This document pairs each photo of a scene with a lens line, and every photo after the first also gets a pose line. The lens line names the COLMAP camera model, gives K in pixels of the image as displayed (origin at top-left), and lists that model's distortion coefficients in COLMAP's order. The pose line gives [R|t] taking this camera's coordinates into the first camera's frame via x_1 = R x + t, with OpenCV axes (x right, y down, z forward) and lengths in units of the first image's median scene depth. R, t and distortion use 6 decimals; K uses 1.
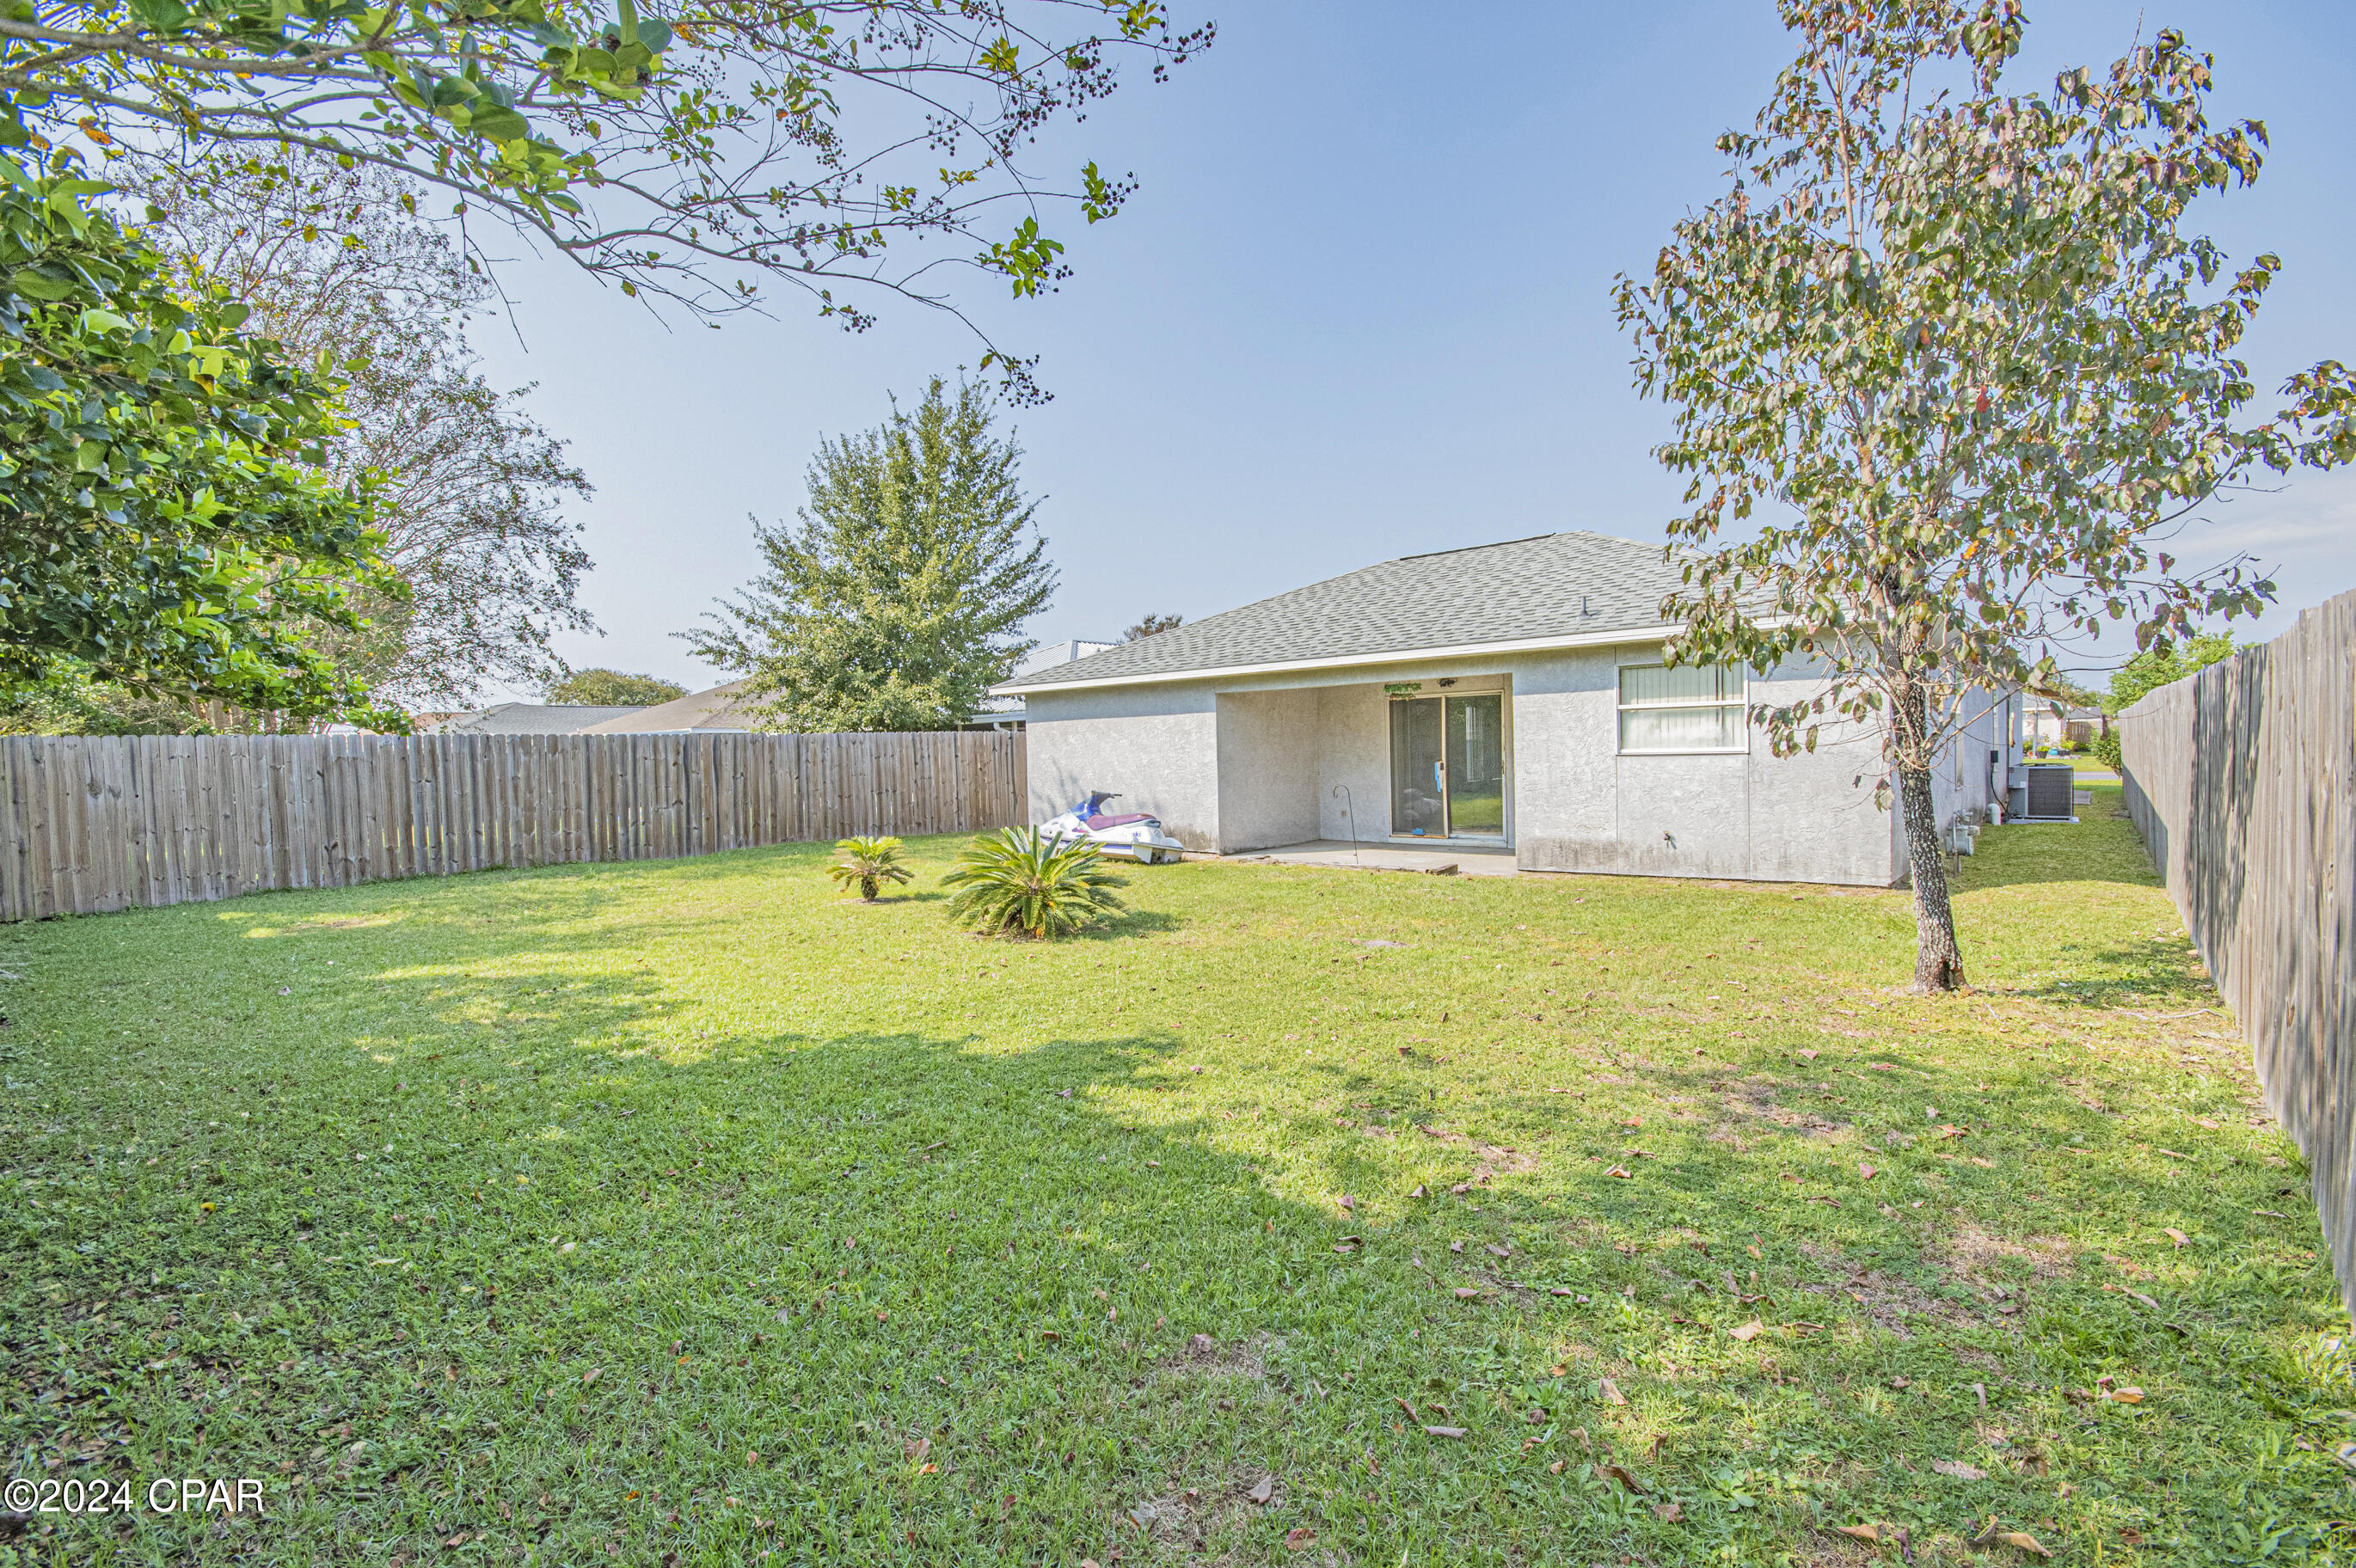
lens RADIAL K [[1037.9, 0, 1177.3], [0, 1037.9, 776.3], [0, 0, 1]] dist [-0.039073, -0.000020]
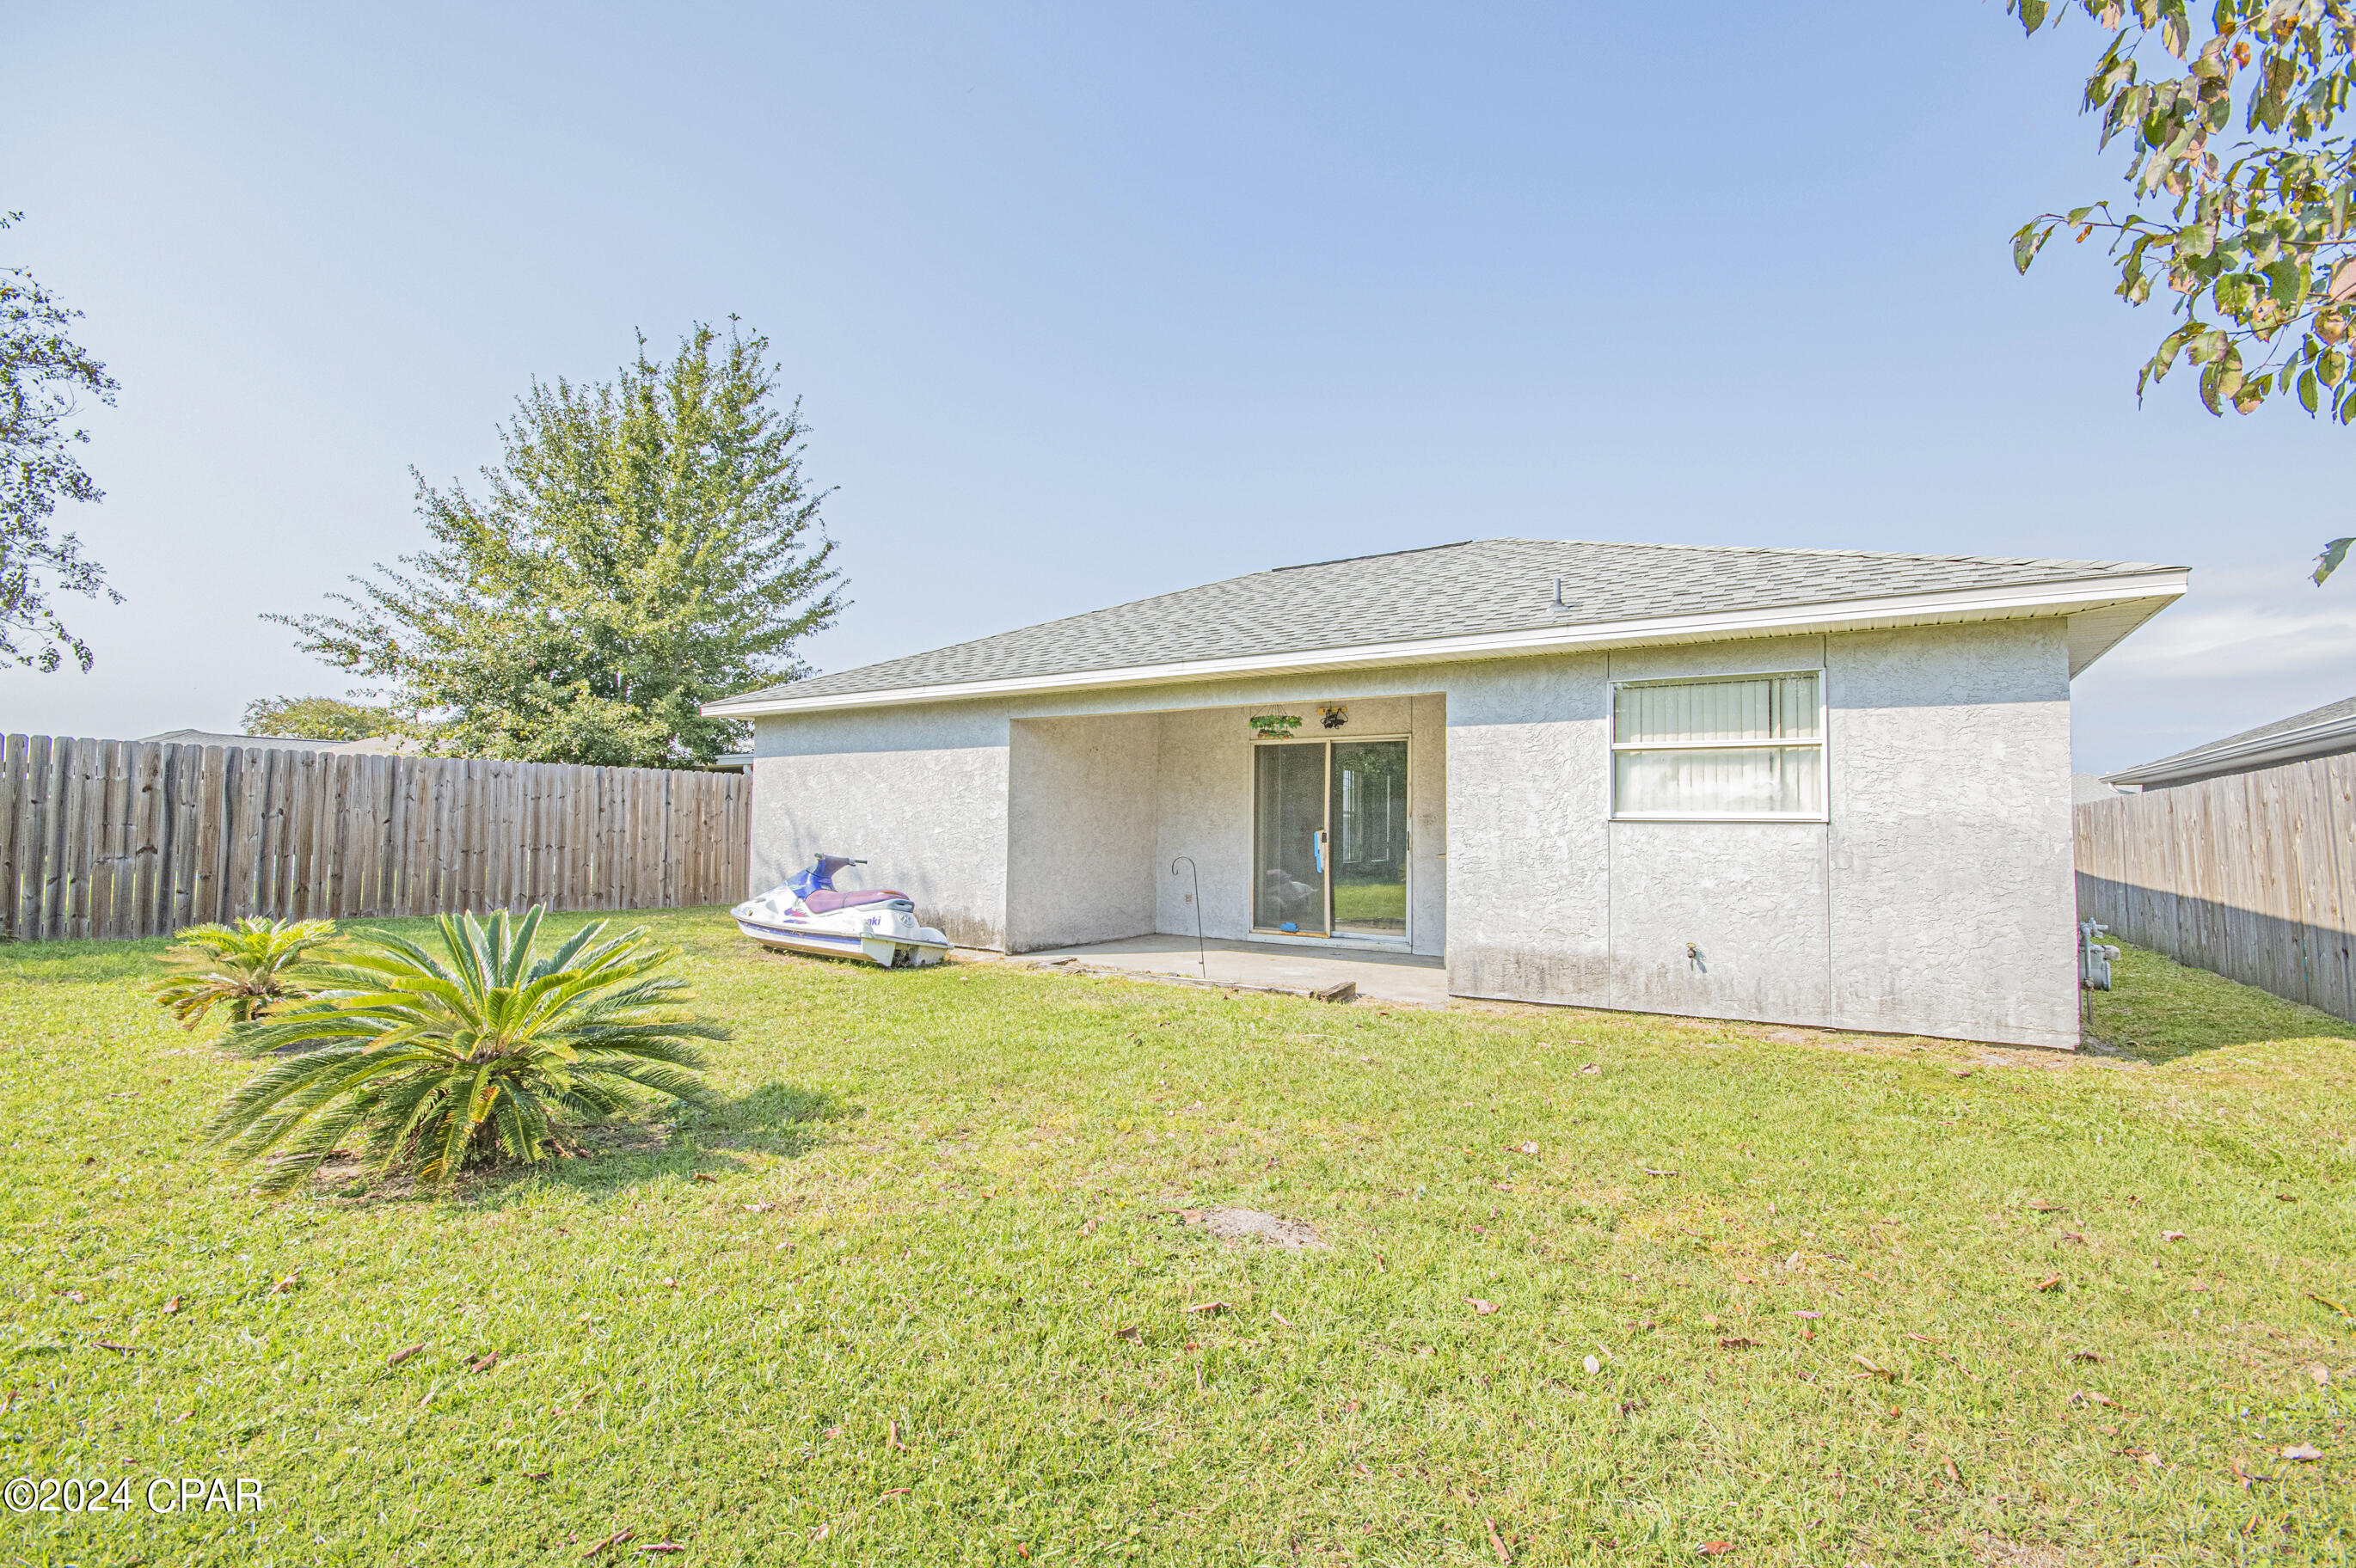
lens RADIAL K [[1033.0, 0, 1188.1], [0, 1033.0, 783.6], [0, 0, 1]] dist [0.000005, -0.013347]
pose [[0.988057, 0.044339, 0.147570, 0.050674], [-0.033914, 0.996797, -0.072428, 0.008361], [-0.150308, 0.066559, 0.986396, 0.284269]]
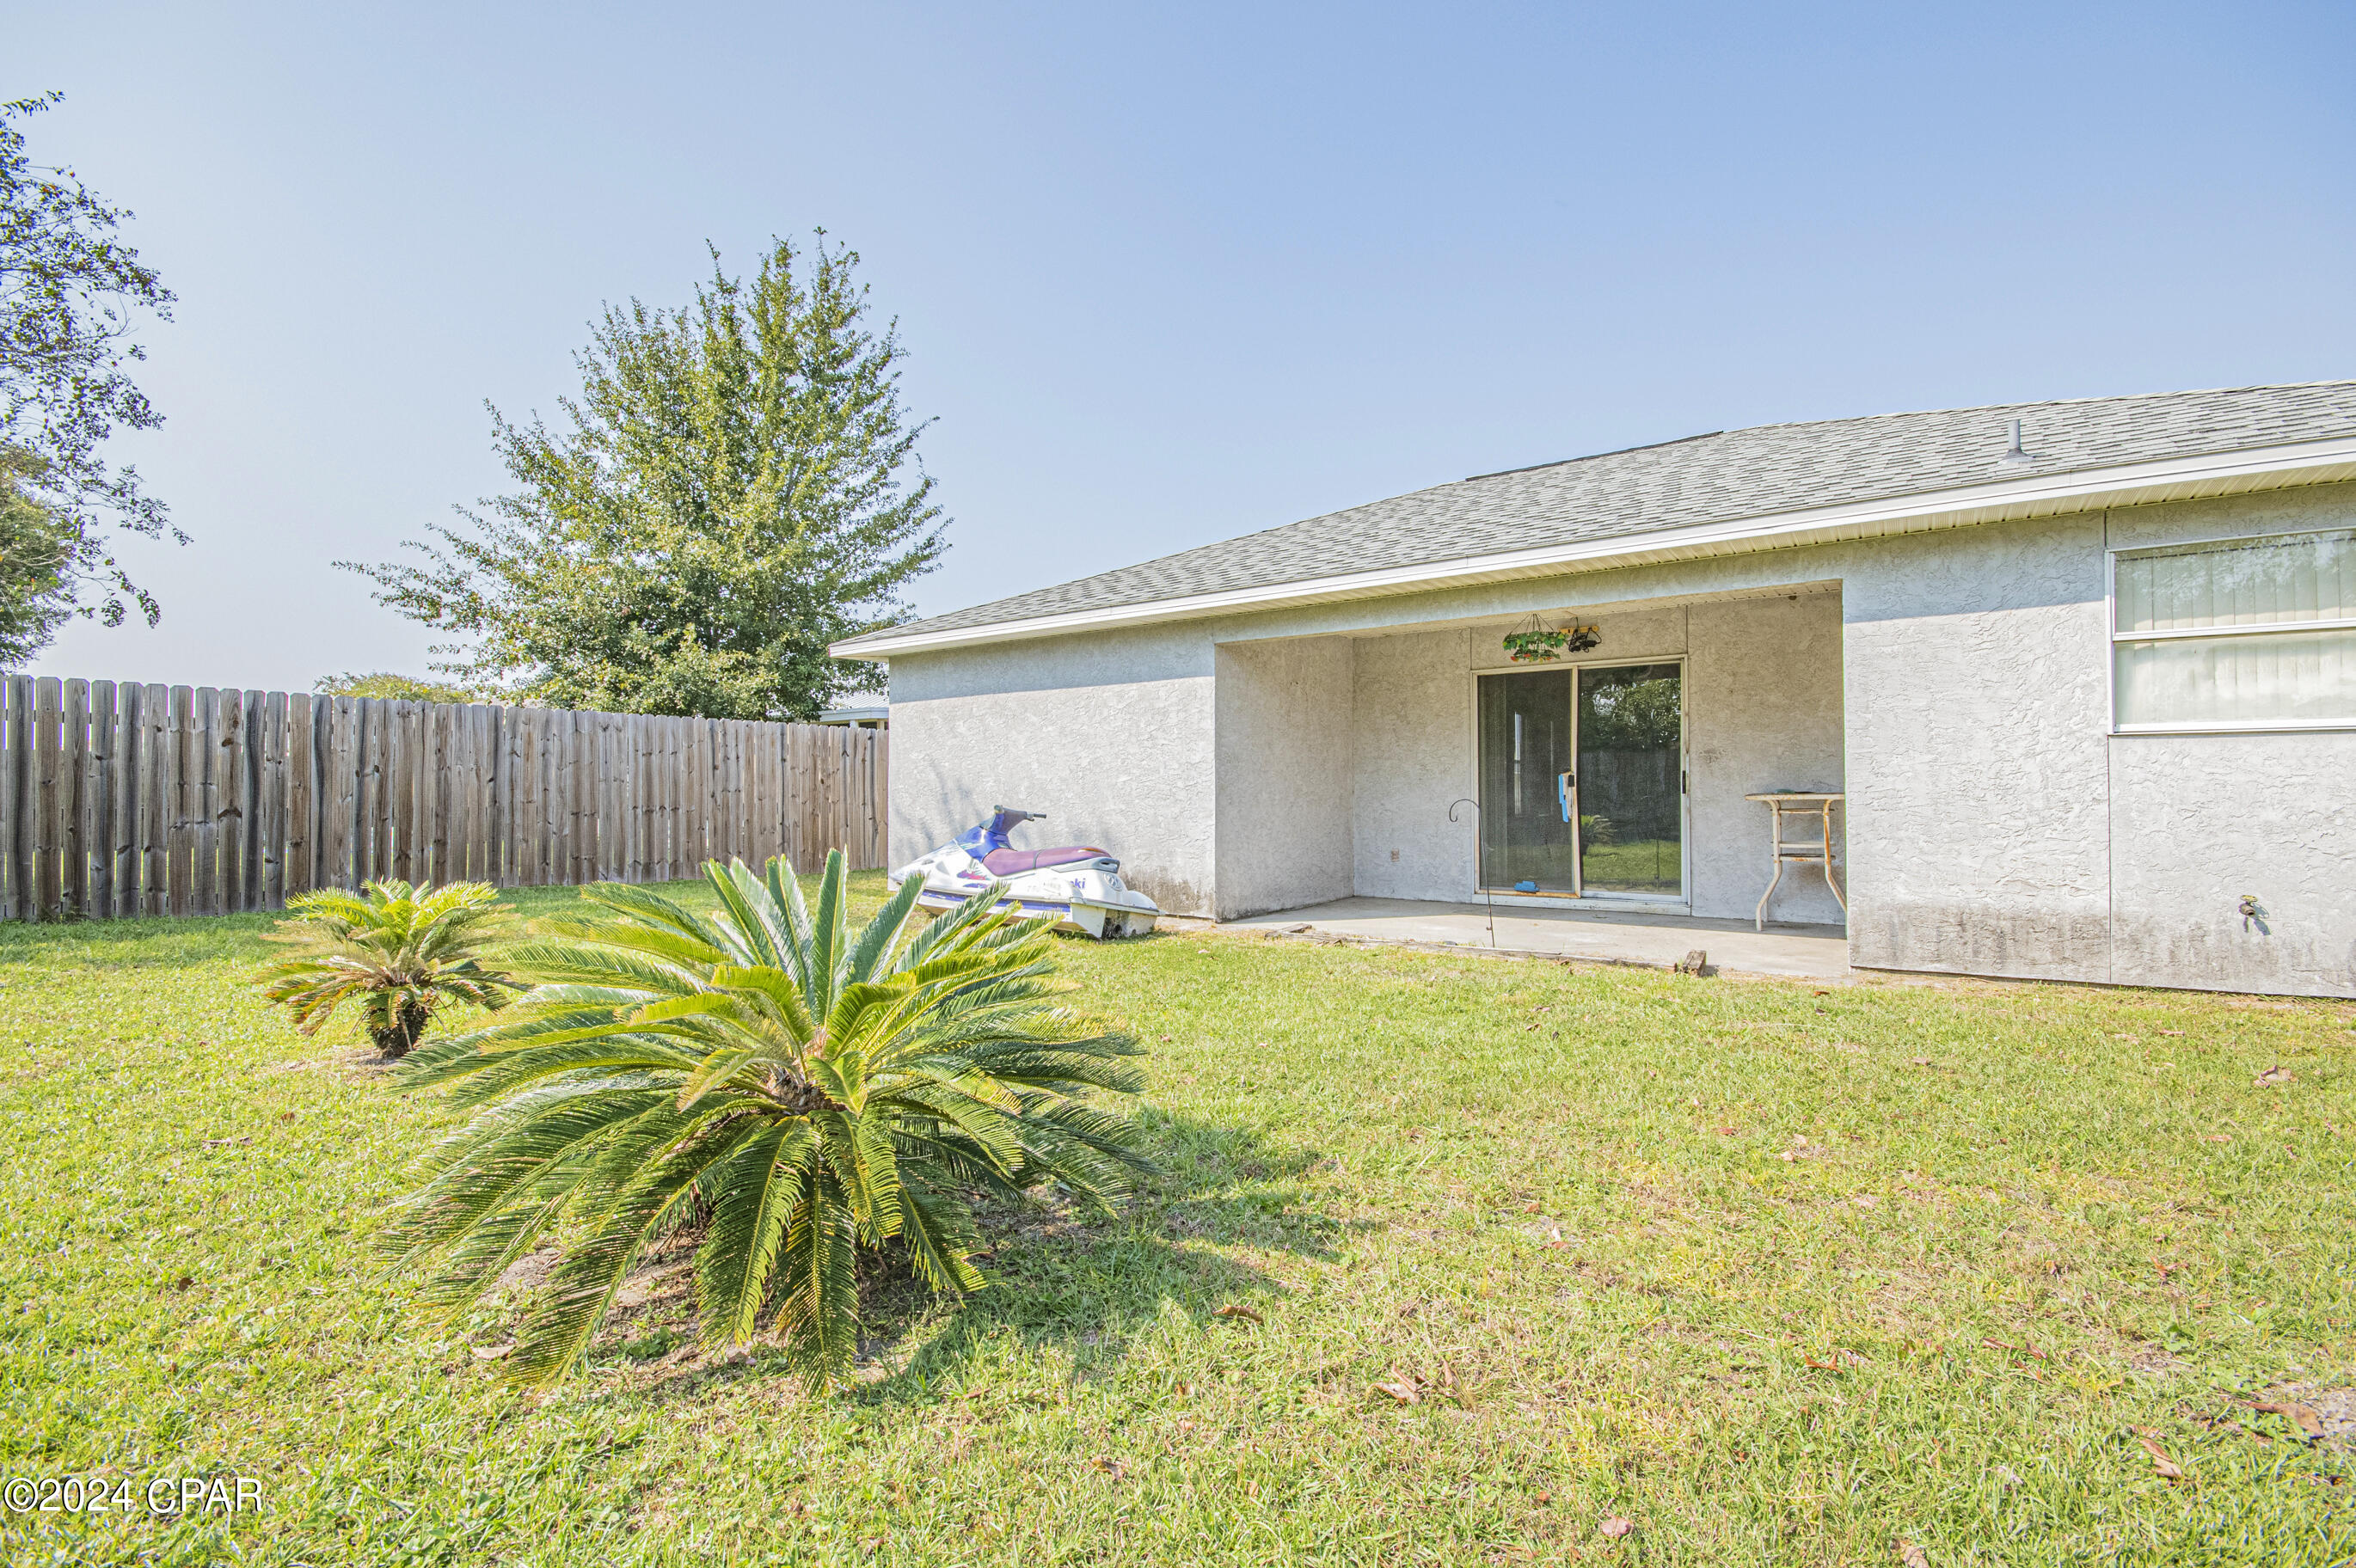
lens RADIAL K [[1035.1, 0, 1178.0], [0, 1035.1, 784.0], [0, 0, 1]] dist [0.001512, -0.012992]
pose [[0.994210, 0.024793, 0.104556, -0.039664], [-0.020624, 0.998956, -0.040771, 0.021494], [-0.105457, 0.038379, 0.993683, 0.398710]]
